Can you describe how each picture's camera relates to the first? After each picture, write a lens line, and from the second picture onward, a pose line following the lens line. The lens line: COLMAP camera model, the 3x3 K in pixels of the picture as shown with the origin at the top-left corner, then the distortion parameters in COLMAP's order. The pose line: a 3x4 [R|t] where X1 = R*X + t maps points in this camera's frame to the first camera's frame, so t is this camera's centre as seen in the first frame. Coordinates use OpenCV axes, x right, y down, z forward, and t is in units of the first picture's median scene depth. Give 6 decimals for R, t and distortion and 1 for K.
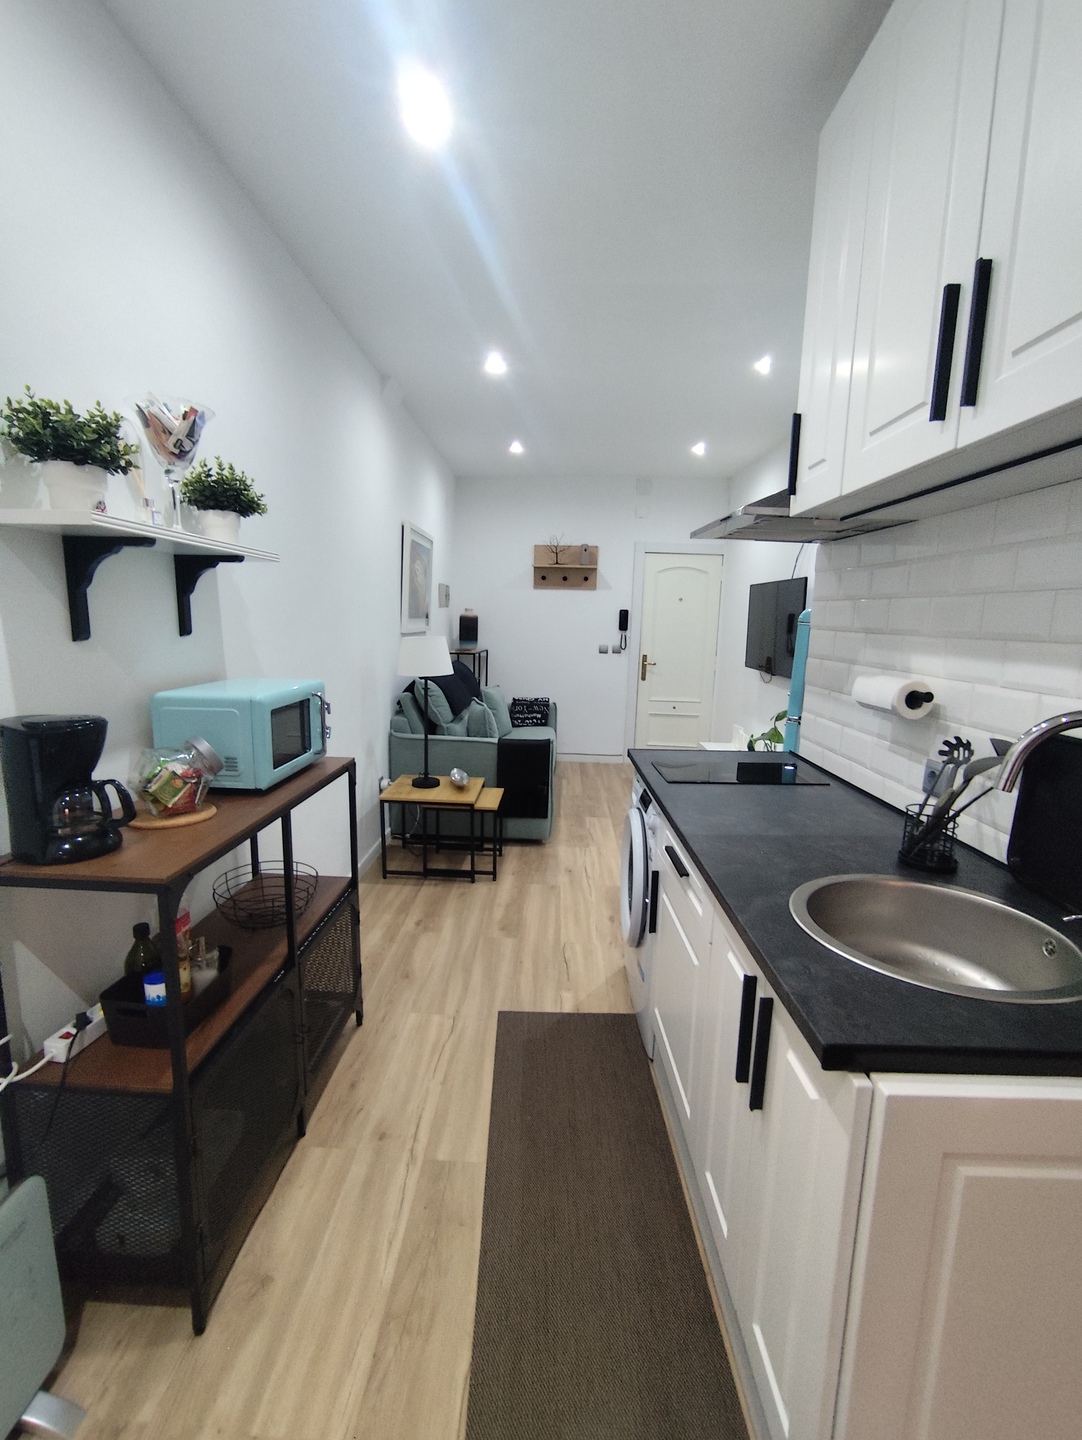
lens RADIAL K [[653.6, 0, 534.6], [0, 653.6, 724.4], [0, 0, 1]] dist [-0.024858, 0.016359]
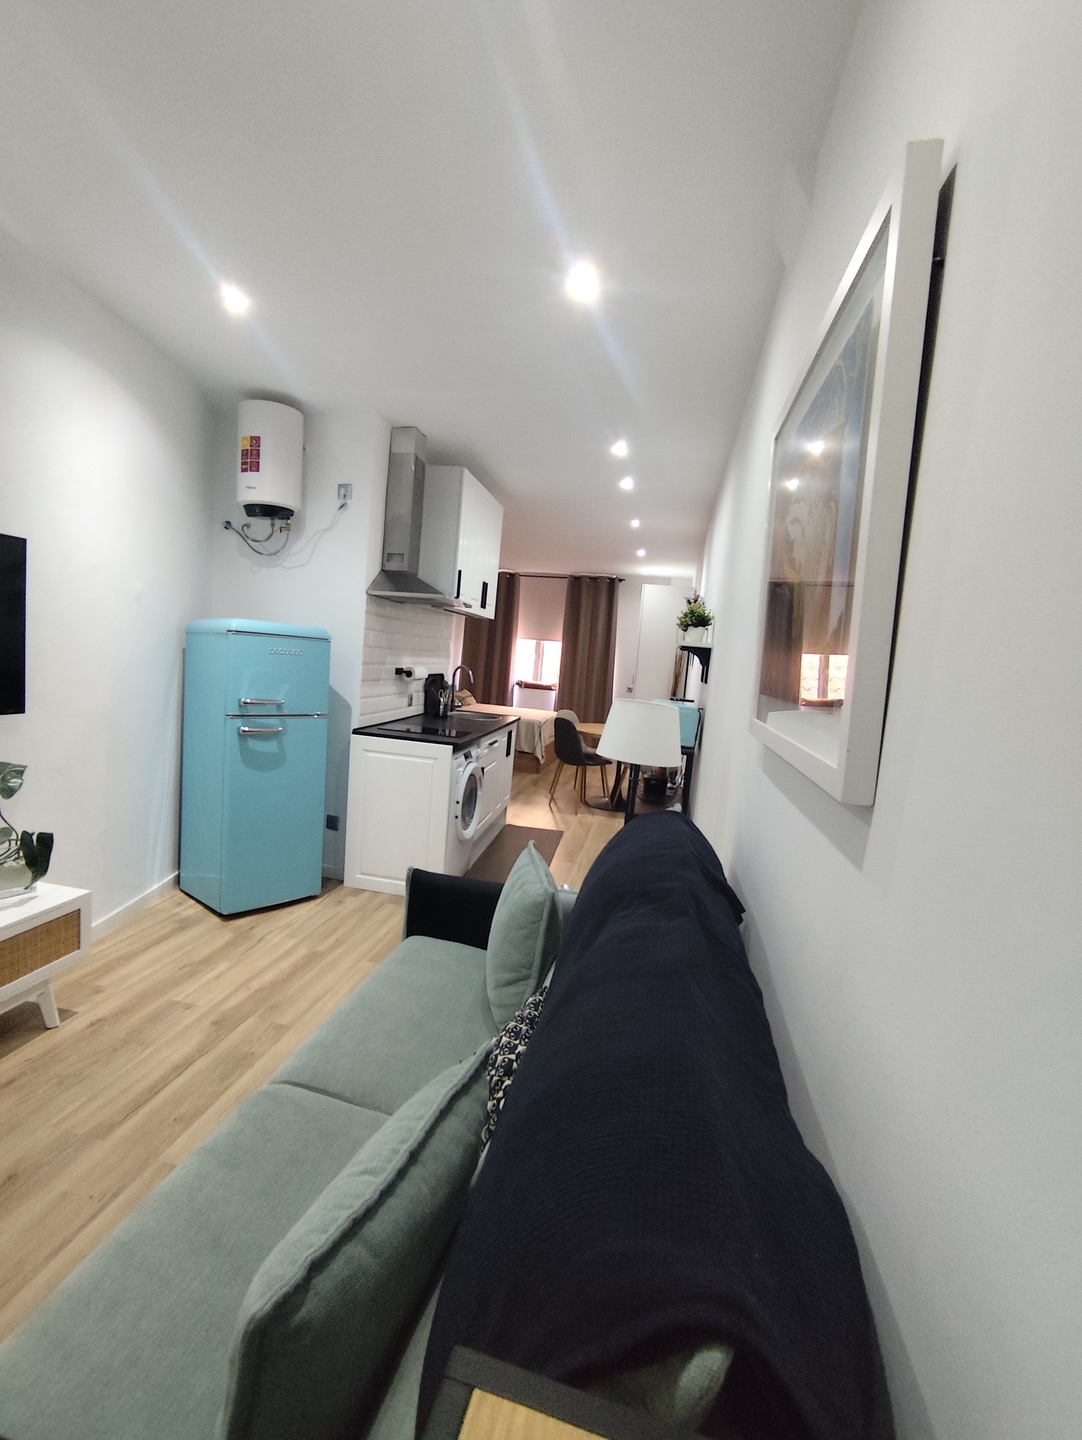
lens RADIAL K [[653.6, 0, 530.7], [0, 653.6, 723.0], [0, 0, 1]] dist [-0.024858, 0.016359]
pose [[-0.980237, -0.124529, 0.153715, -0.166102], [-0.080172, 0.960412, 0.266799, -0.295016], [-0.180854, 0.249202, -0.951415, 1.725481]]
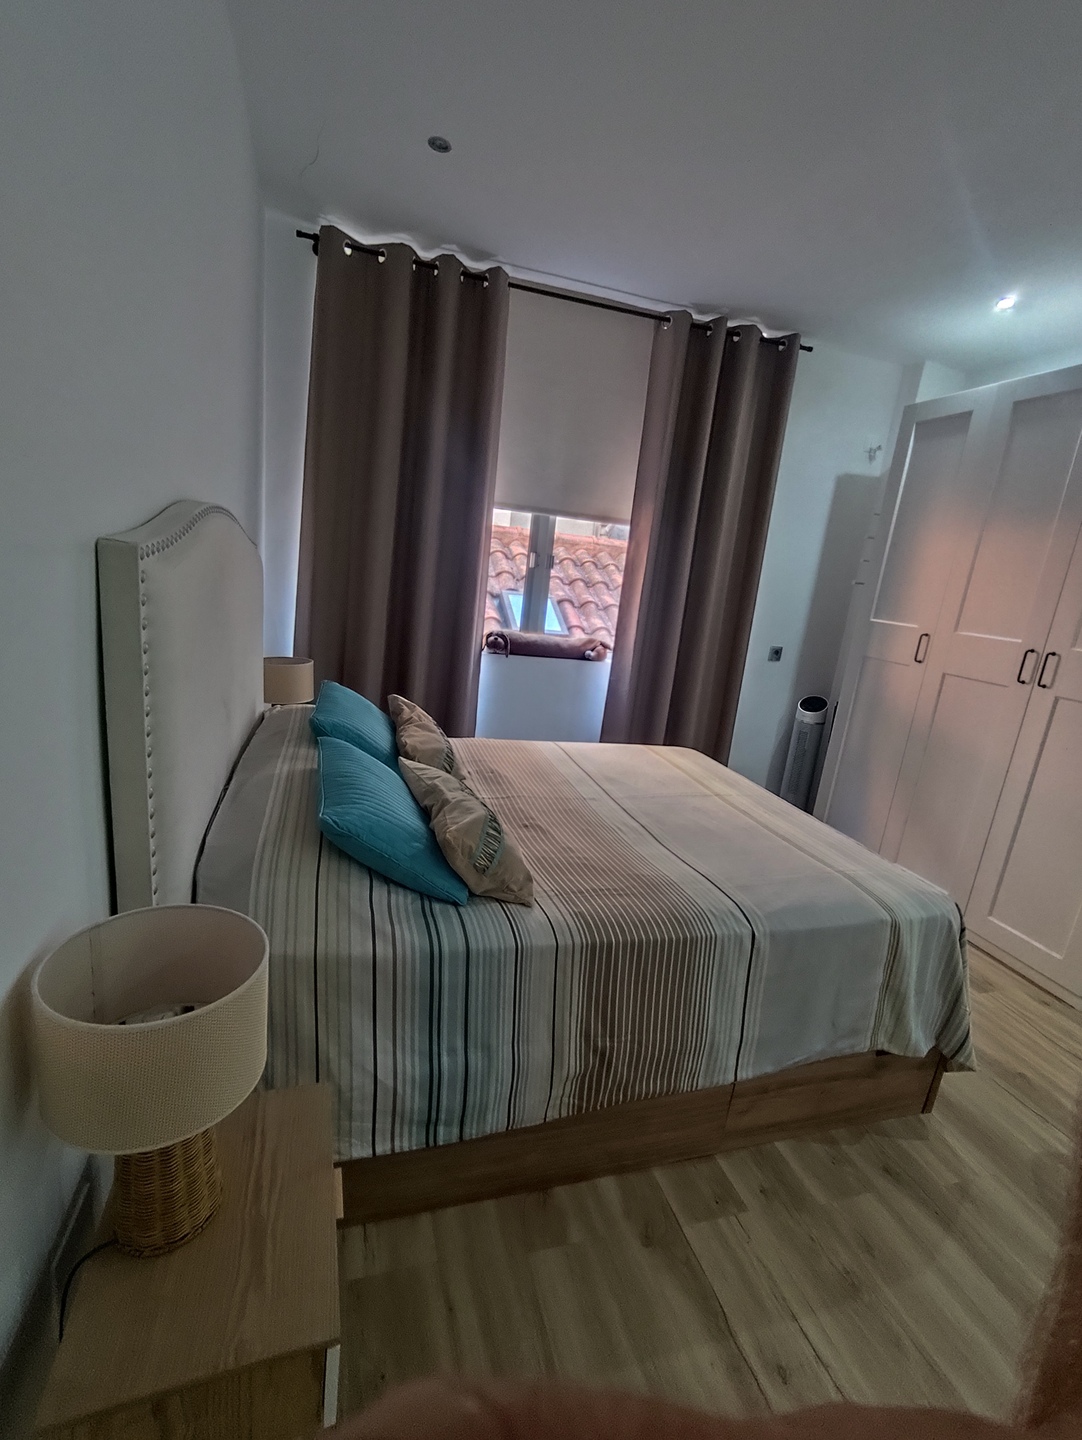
lens RADIAL K [[653.6, 0, 520.6], [0, 653.6, 724.5], [0, 0, 1]] dist [-0.024858, 0.016359]
pose [[-0.939577, -0.052138, -0.338345, 0.664316], [-0.185567, 0.908105, 0.375379, 0.060744], [0.287681, 0.415483, -0.862910, -0.212638]]
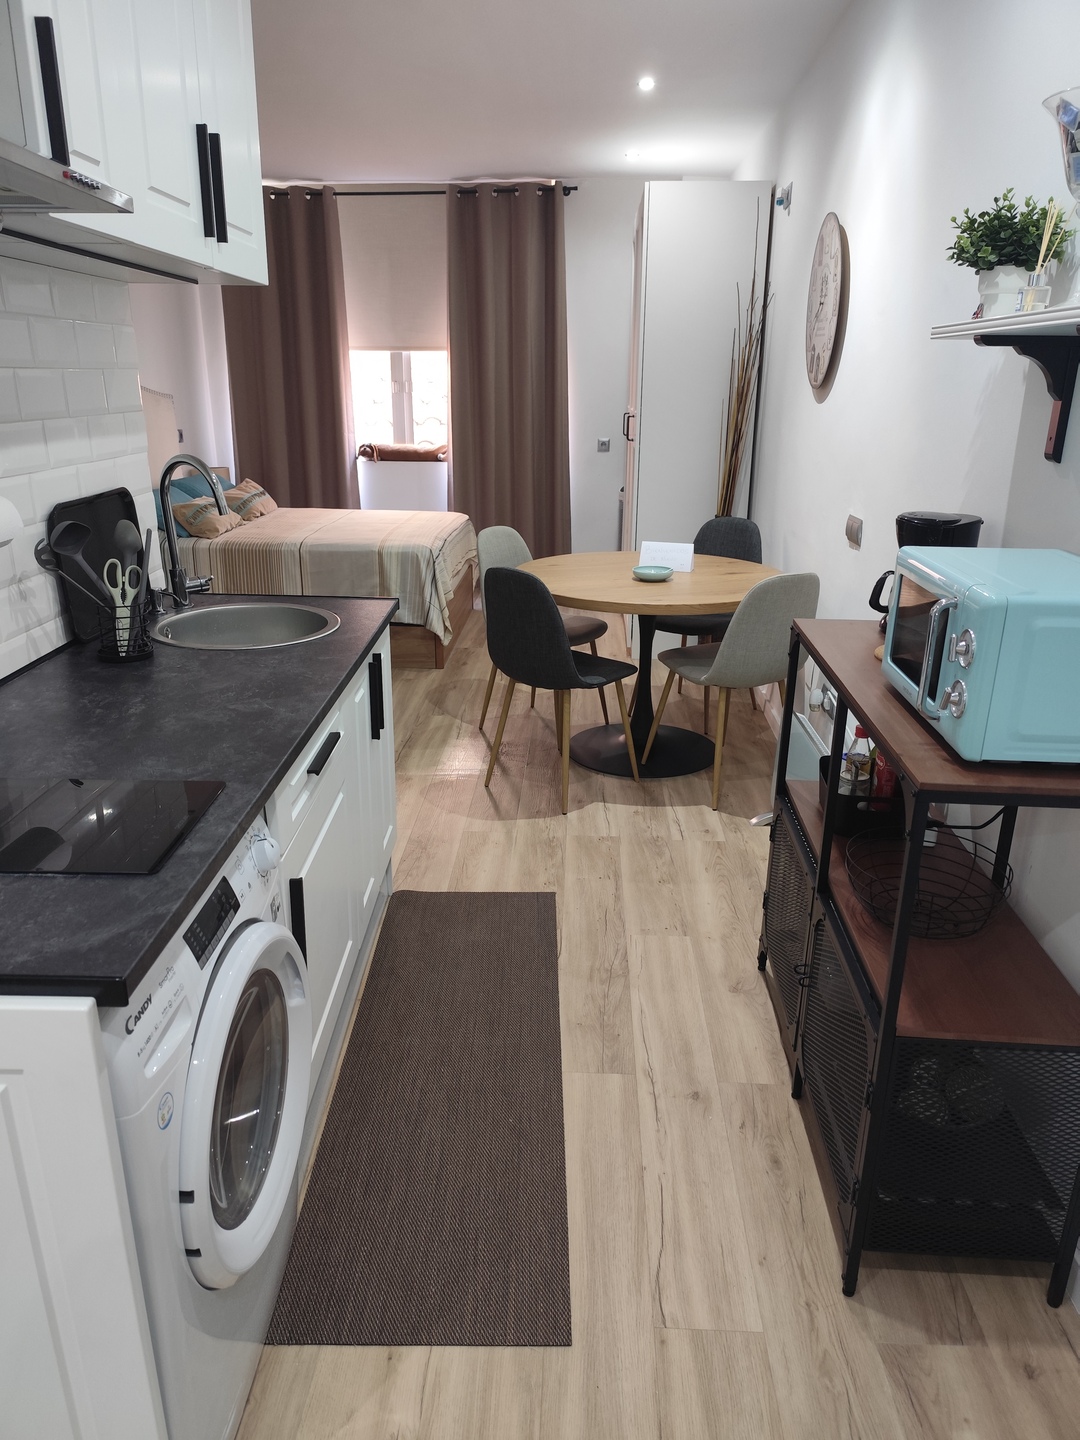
lens RADIAL K [[986.8, 0, 535.5], [0, 986.8, 720.6], [0, 0, 1]] dist [0.043861, -0.045725]
pose [[-0.999337, -0.036396, -0.000747, -0.010383], [-0.032350, 0.878468, 0.476705, -0.180670], [-0.016694, 0.476413, -0.879063, 0.964124]]
